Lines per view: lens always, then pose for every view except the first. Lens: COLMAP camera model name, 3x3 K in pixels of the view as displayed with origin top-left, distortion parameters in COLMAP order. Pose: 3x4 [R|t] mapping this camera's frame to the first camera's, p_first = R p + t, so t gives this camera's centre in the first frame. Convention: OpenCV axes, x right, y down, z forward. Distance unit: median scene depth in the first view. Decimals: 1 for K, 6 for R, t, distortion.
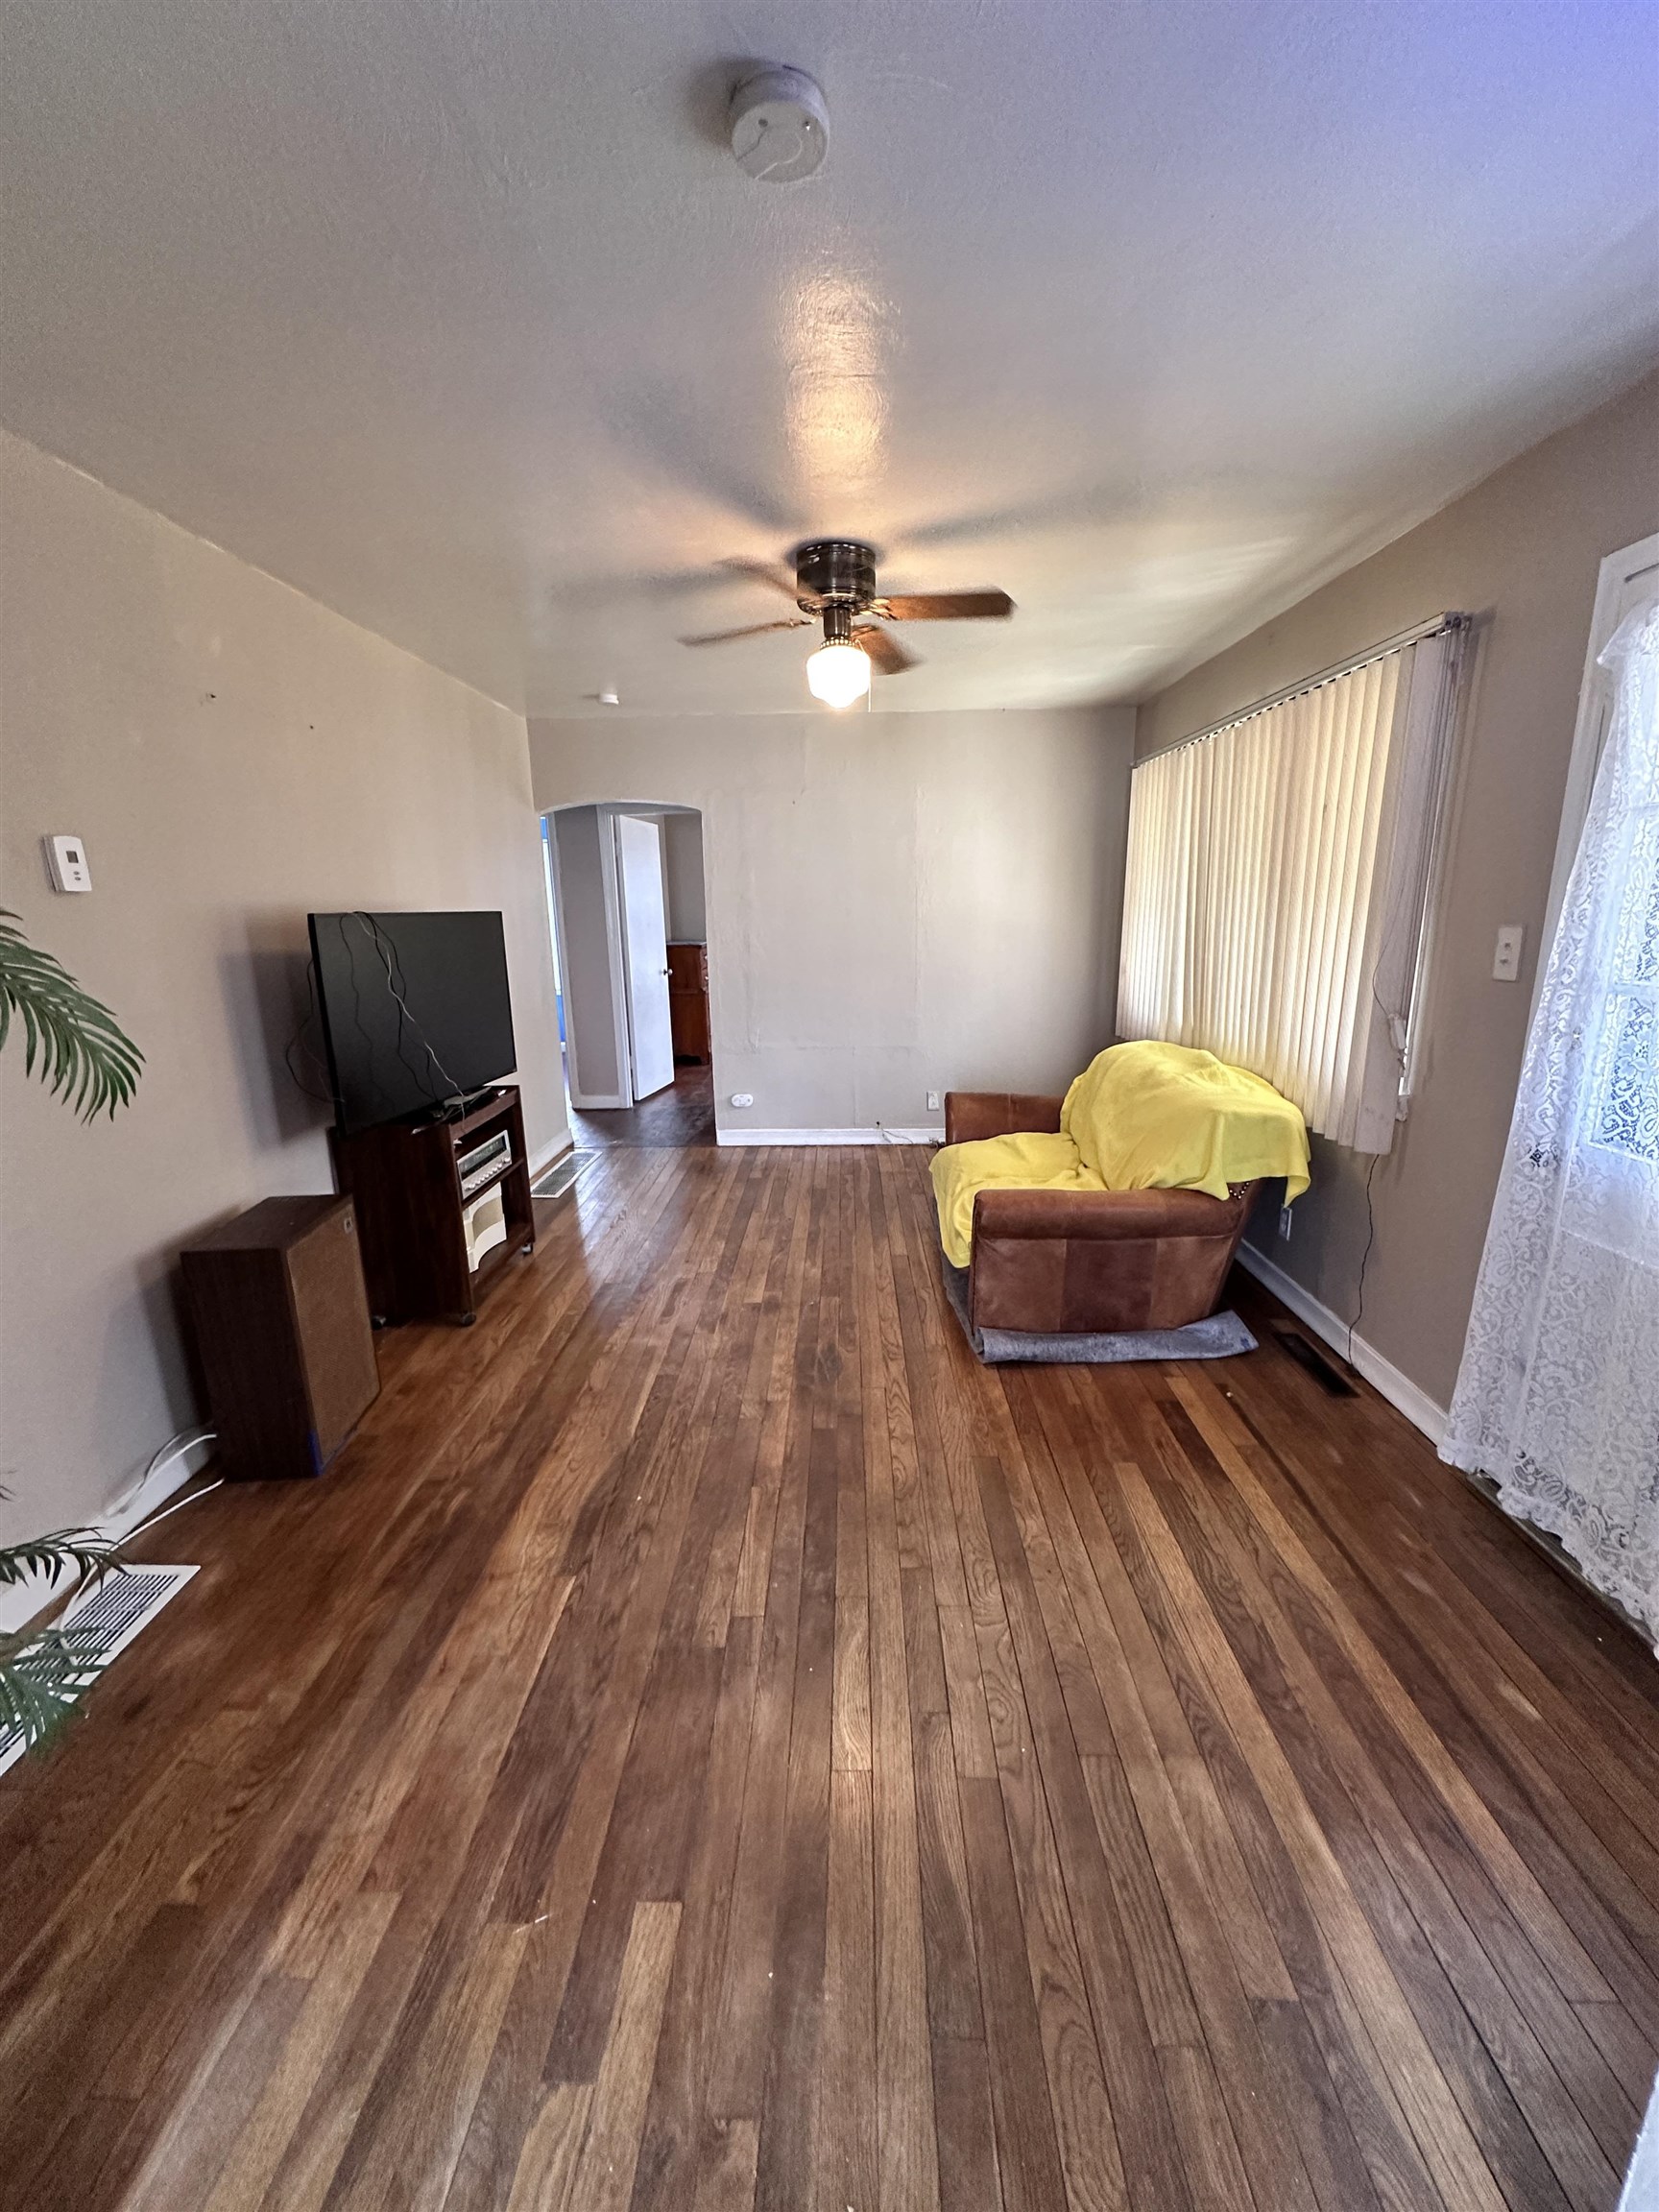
lens RADIAL K [[880.6, 0, 832.8], [0, 880.6, 1107.7], [0, 0, 1]] dist [-0.004445, 0.000408]
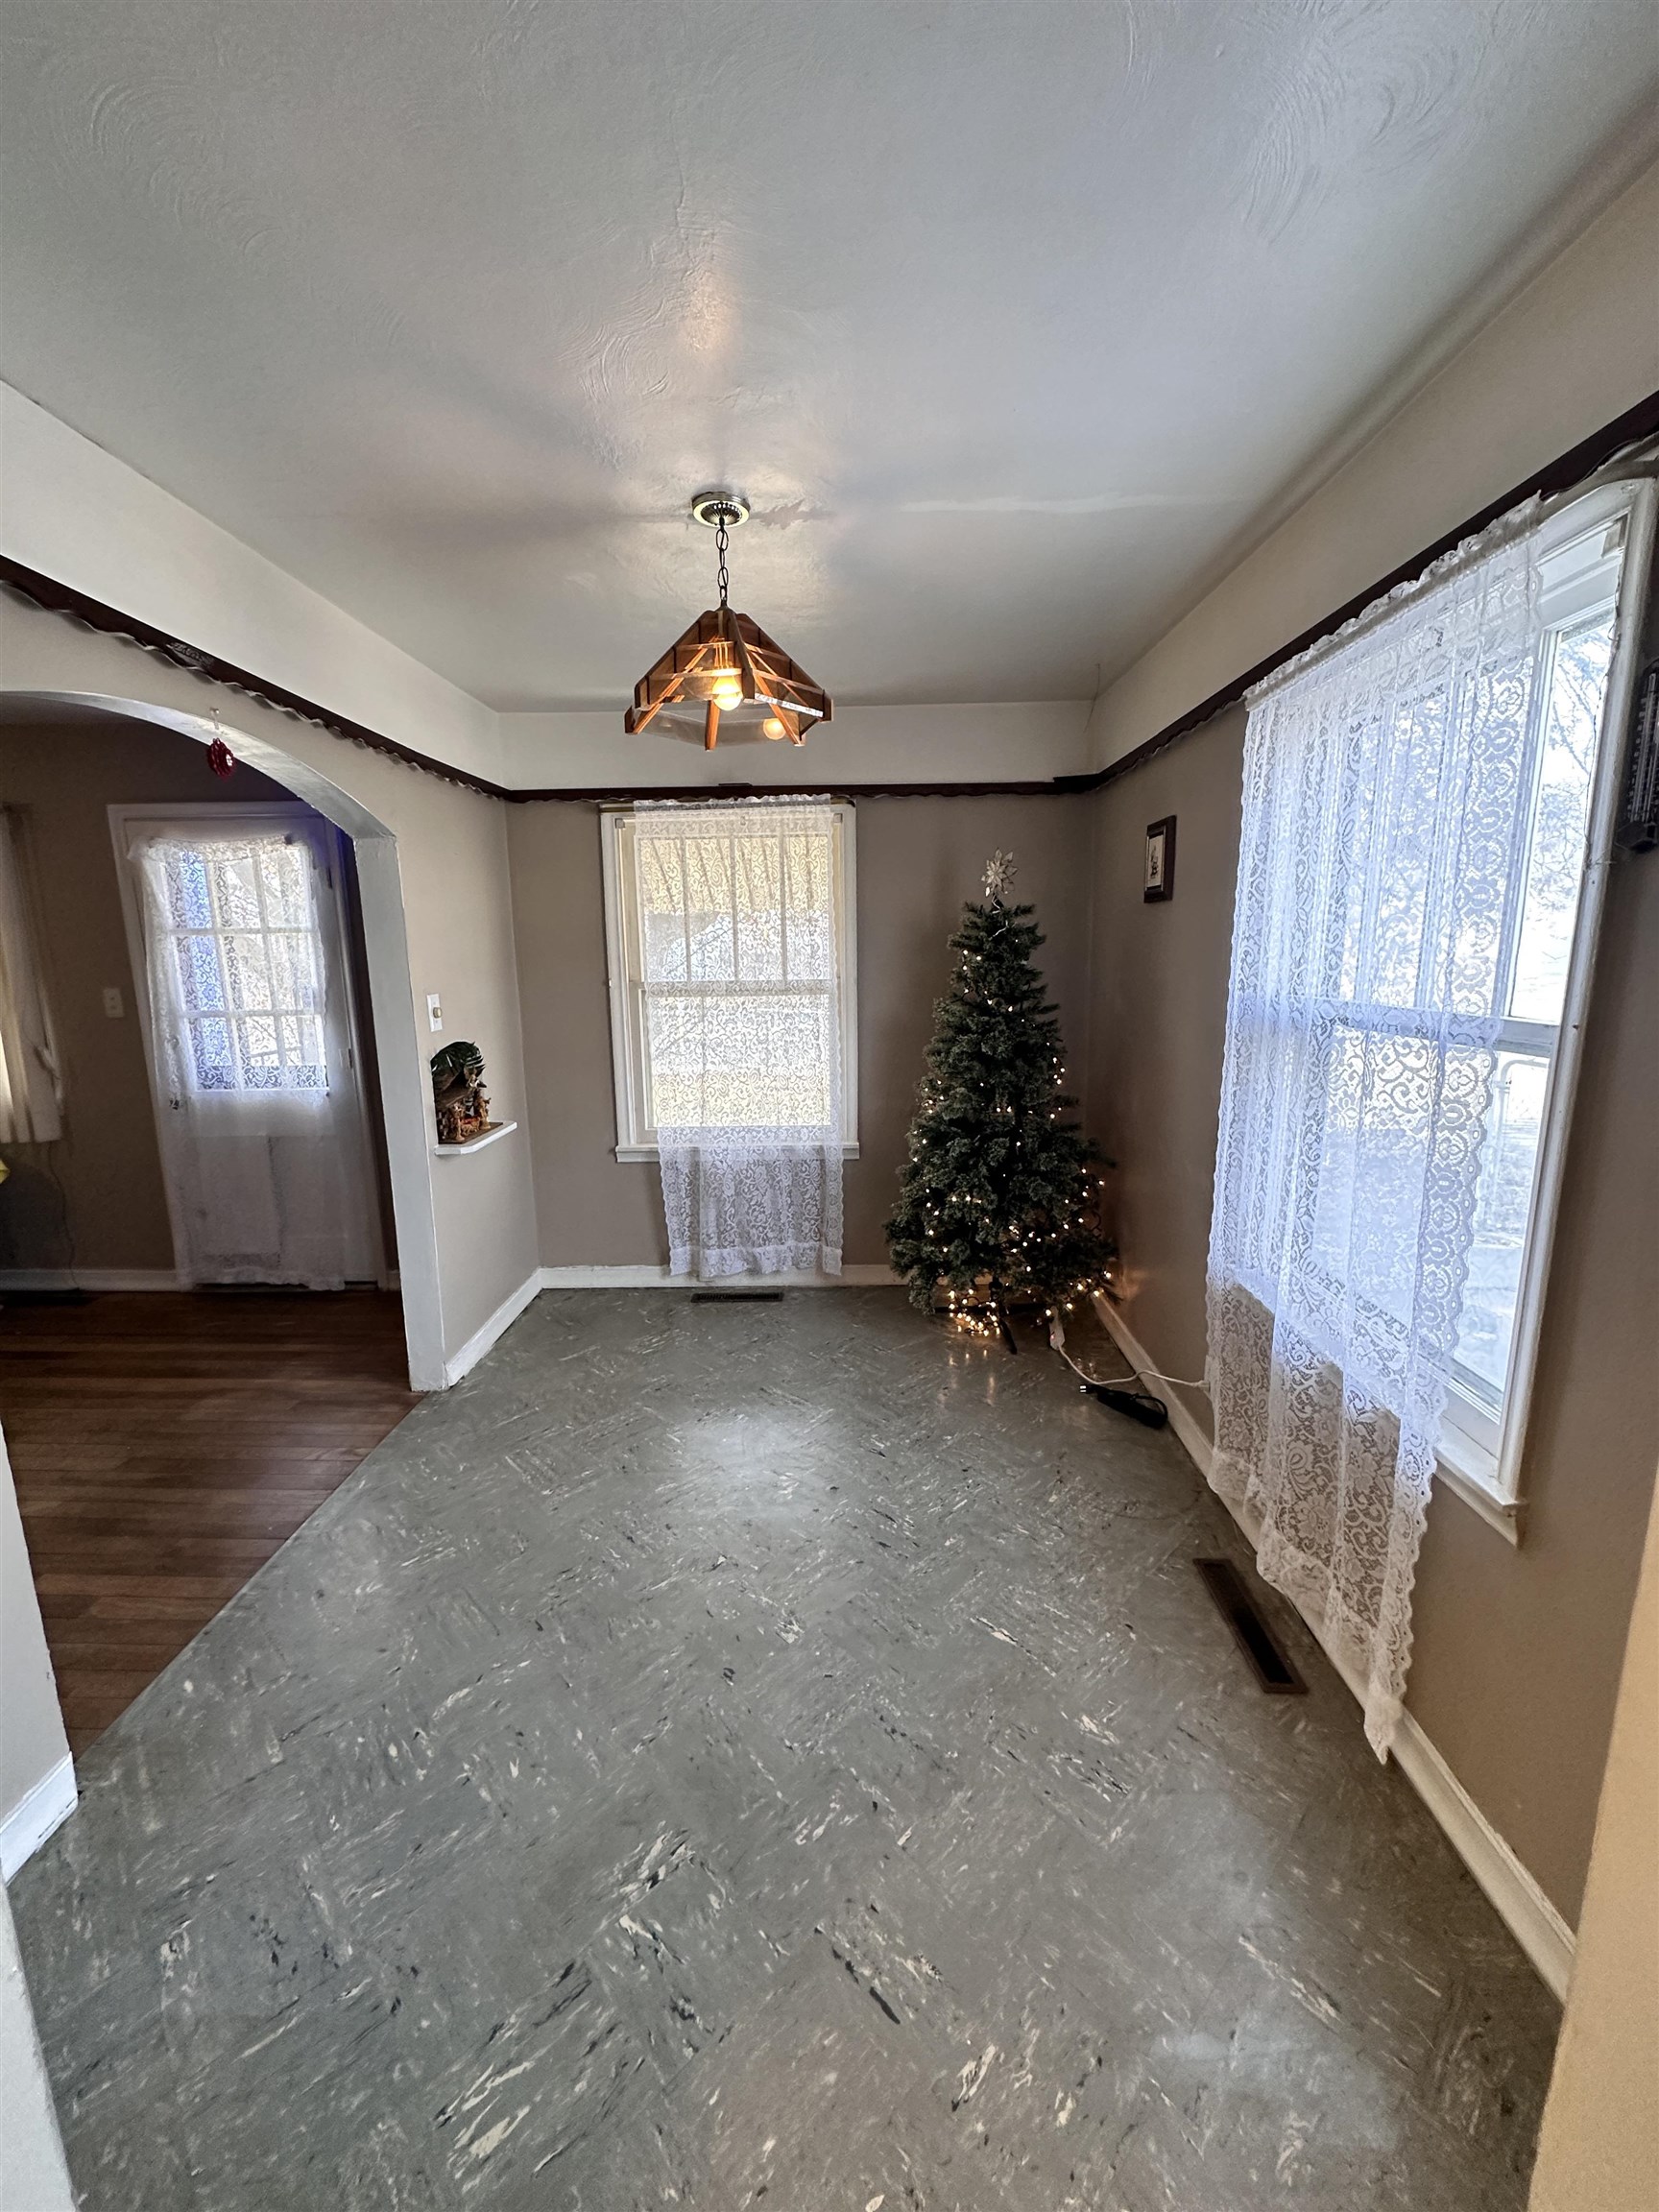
lens RADIAL K [[880.6, 0, 827.7], [0, 880.6, 1104.8], [0, 0, 1]] dist [-0.004445, 0.000408]
pose [[0.008365, -0.162728, 0.986636, -1.108505], [0.233941, 0.959607, 0.156287, 0.091280], [-0.972215, 0.229507, 0.046096, -0.488775]]
